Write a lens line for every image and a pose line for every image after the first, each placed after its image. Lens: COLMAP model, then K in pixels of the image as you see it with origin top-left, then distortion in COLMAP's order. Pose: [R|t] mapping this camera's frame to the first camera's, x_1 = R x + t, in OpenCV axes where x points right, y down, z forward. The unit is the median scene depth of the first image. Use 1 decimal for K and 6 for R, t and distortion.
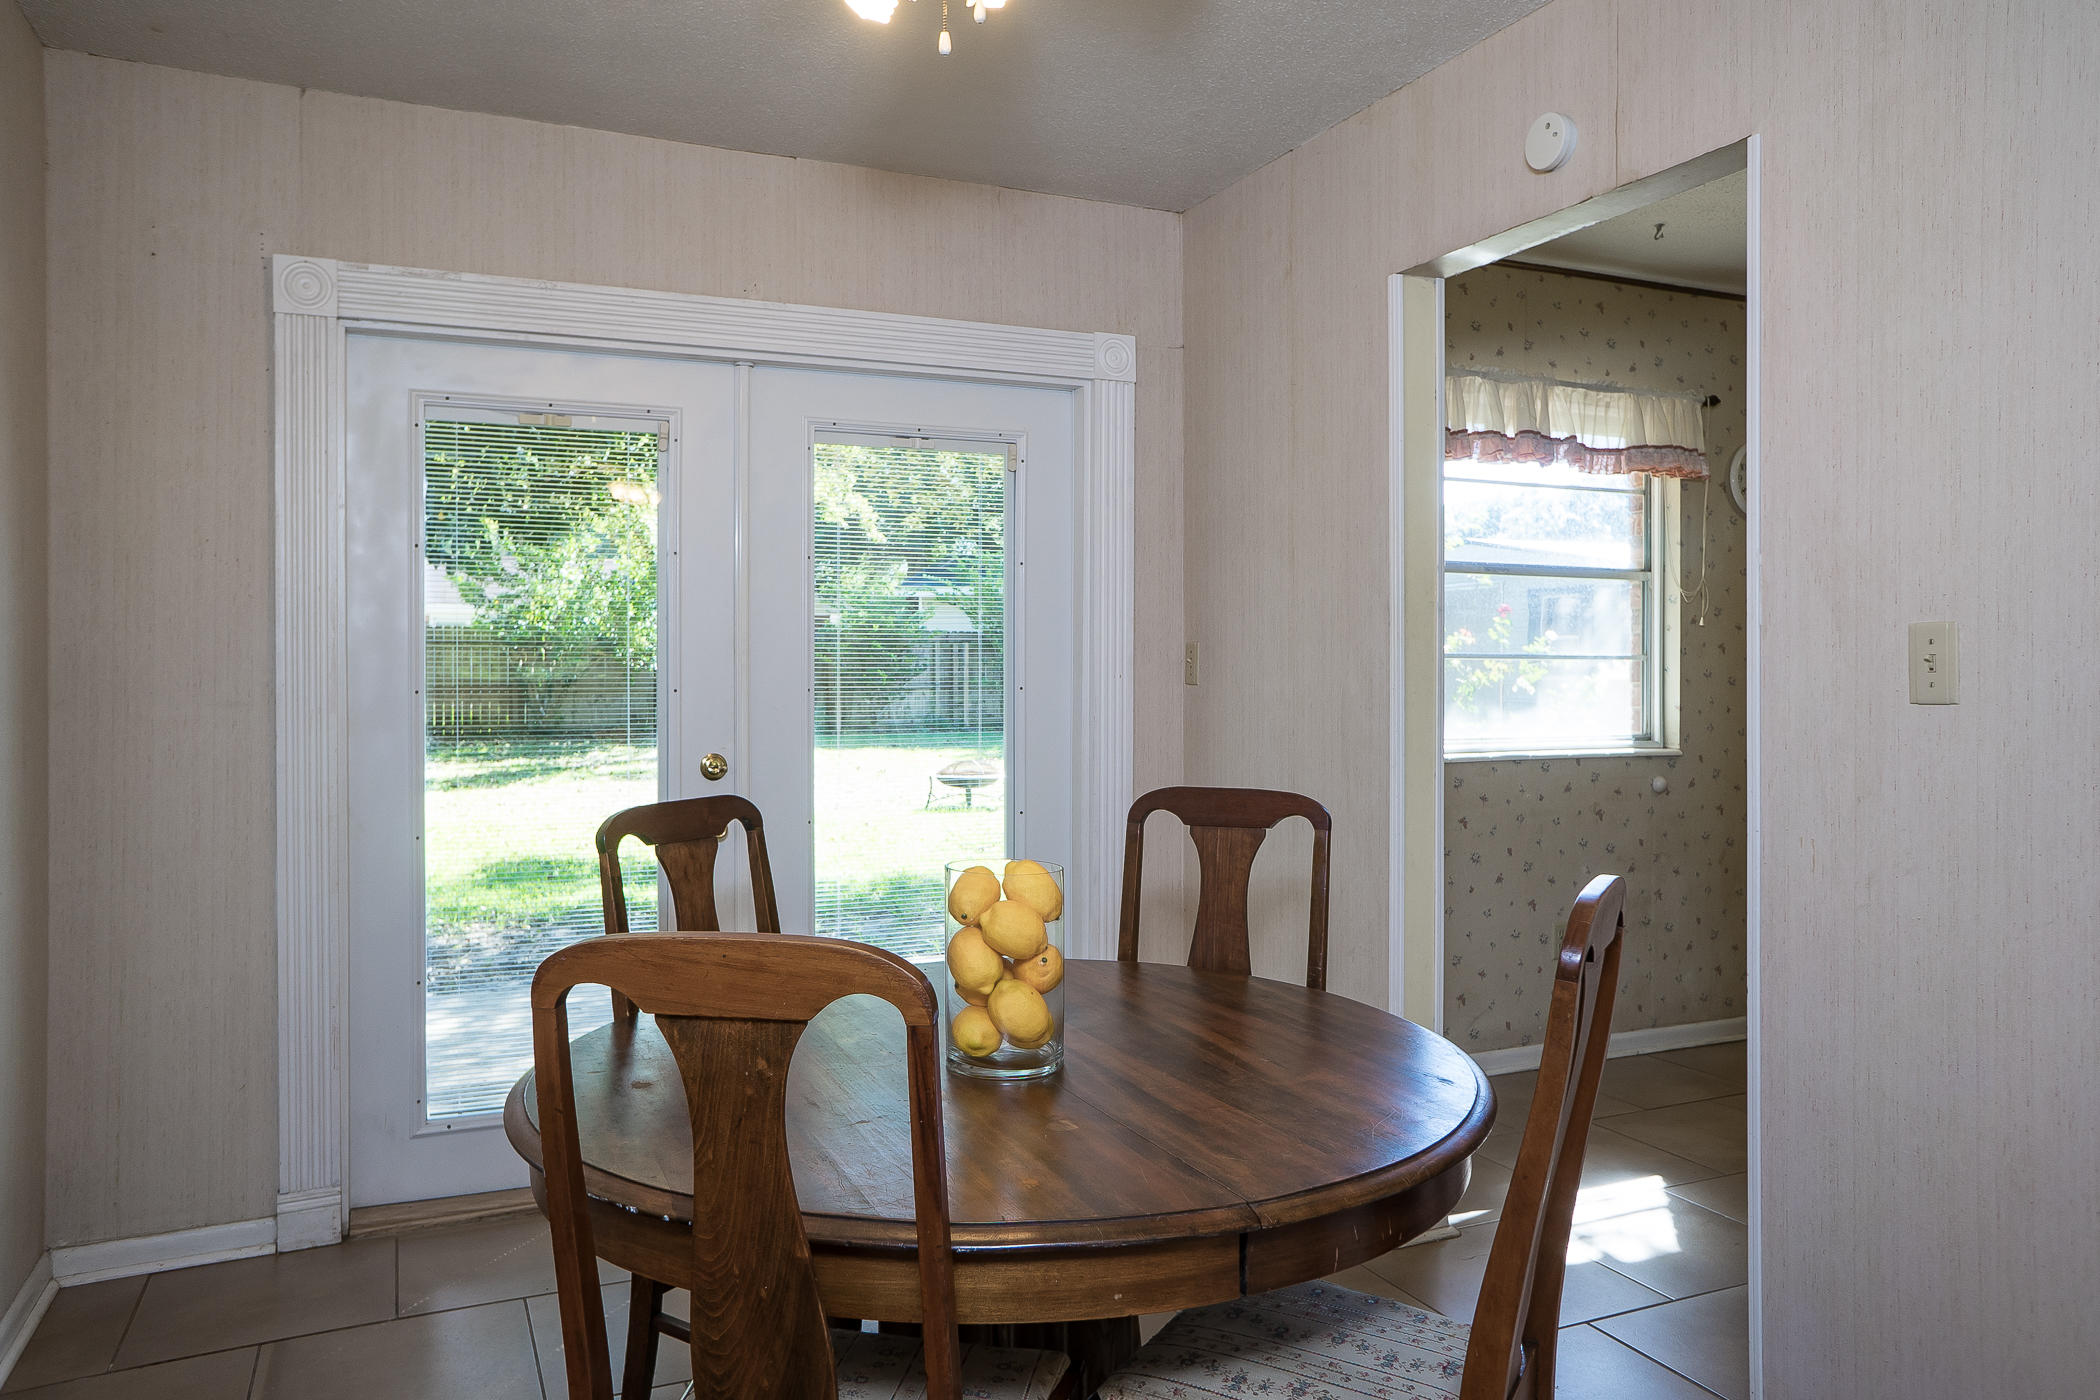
lens RADIAL K [[1446.4, 0, 1059.6], [0, 1446.4, 654.0], [0, 0, 1]] dist [-0.057206, 0.079569]
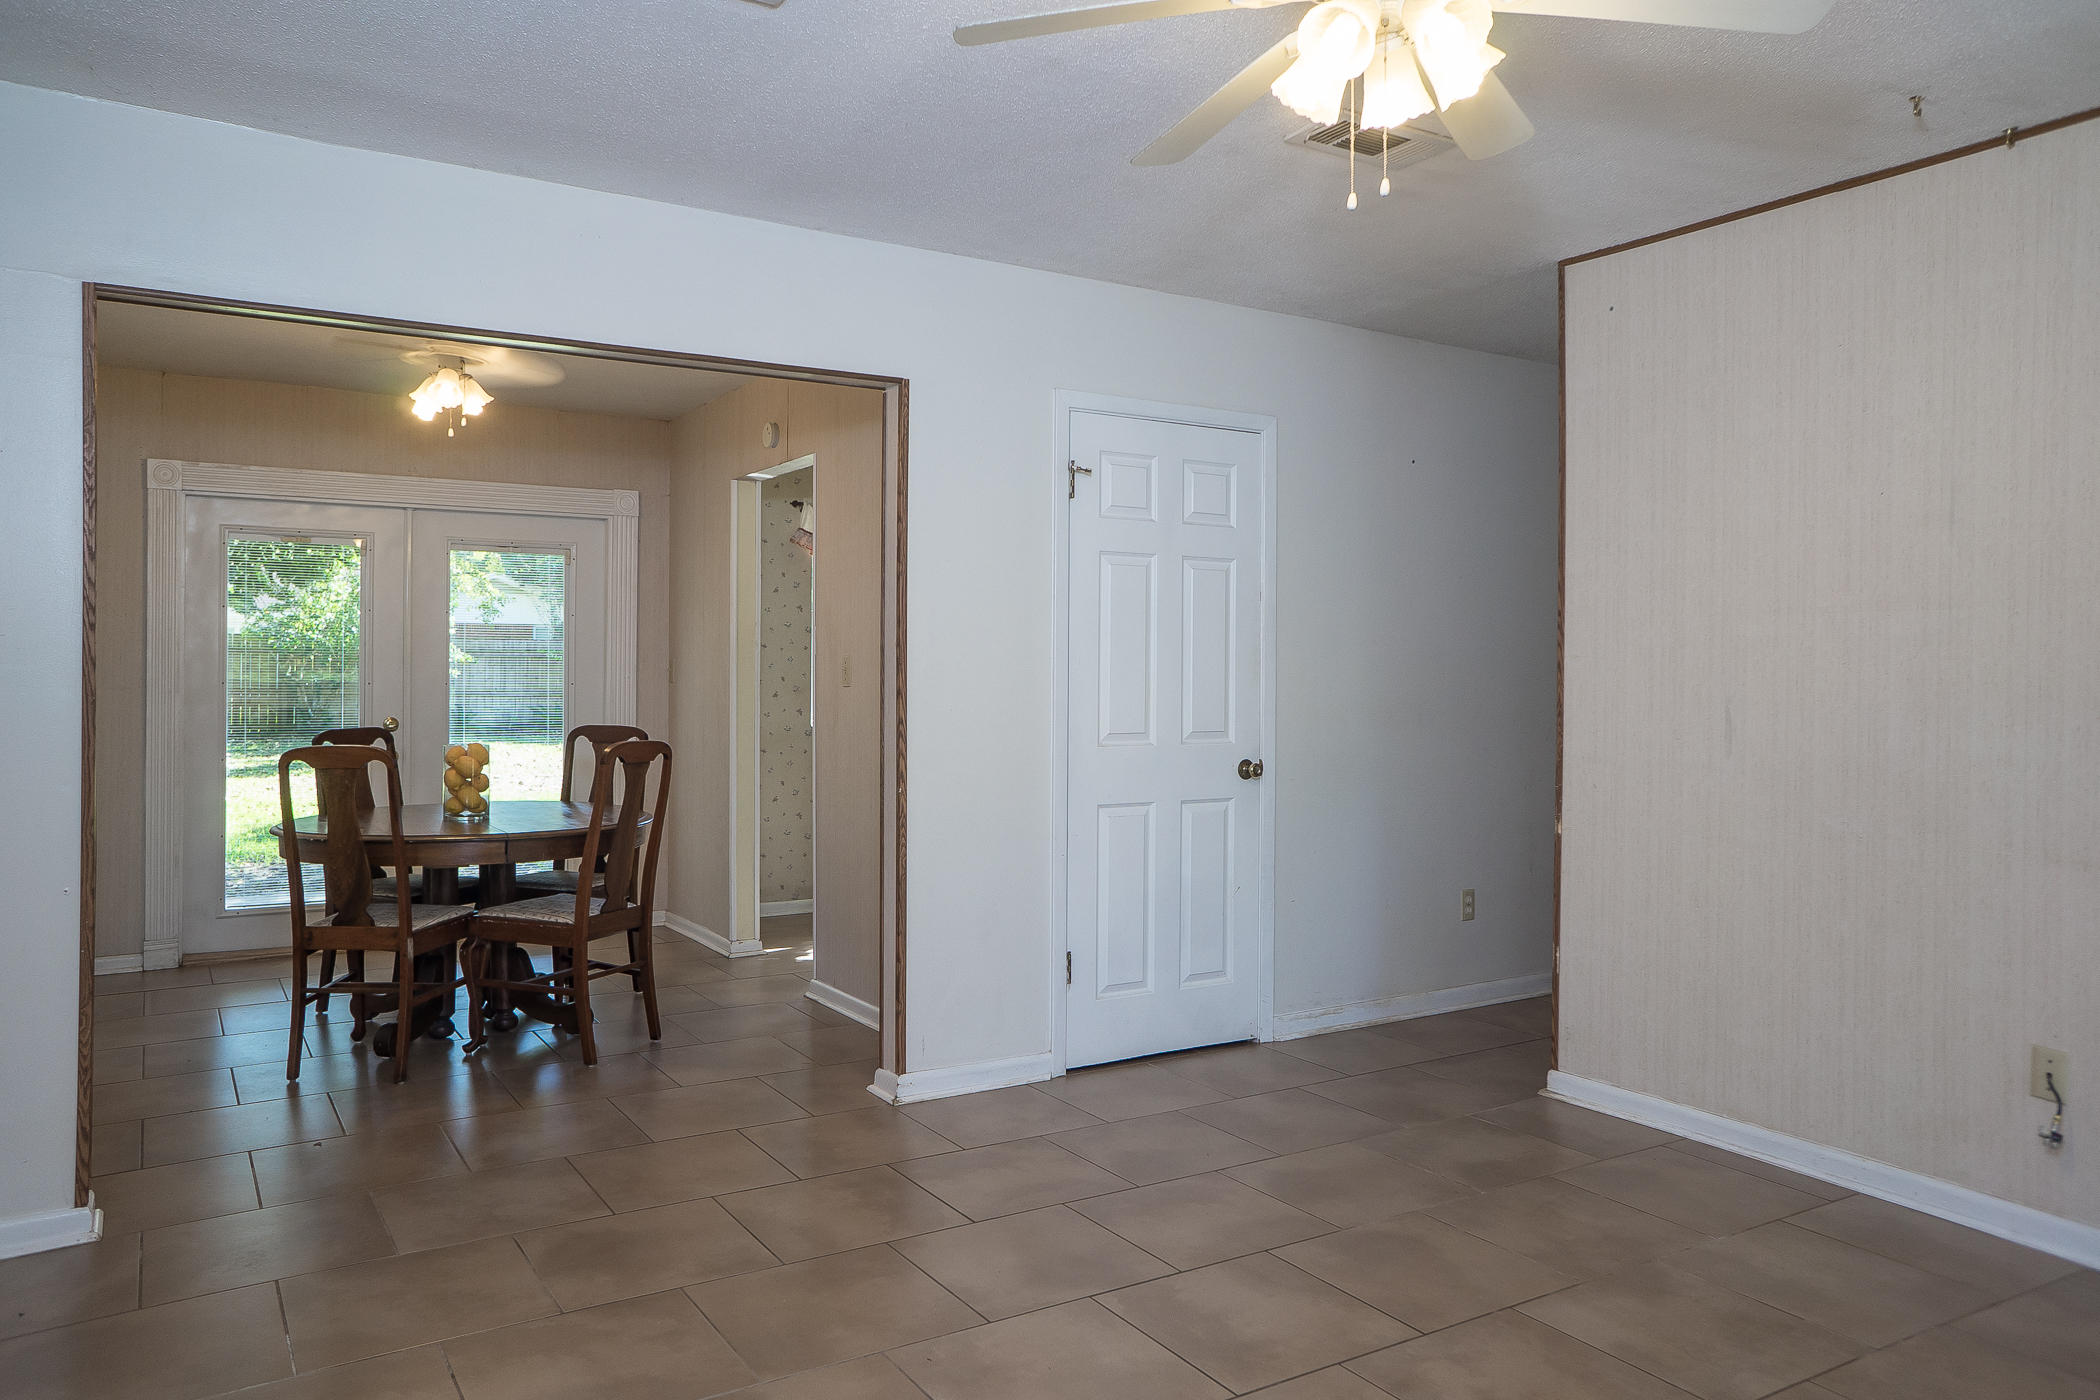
lens RADIAL K [[1446.4, 0, 1059.6], [0, 1446.4, 654.0], [0, 0, 1]] dist [-0.057206, 0.079569]
pose [[0.991211, 0.006801, 0.132116, 0.380659], [-0.006019, 0.999962, -0.006315, -0.006506], [-0.132154, 0.005464, 0.991214, -0.977110]]
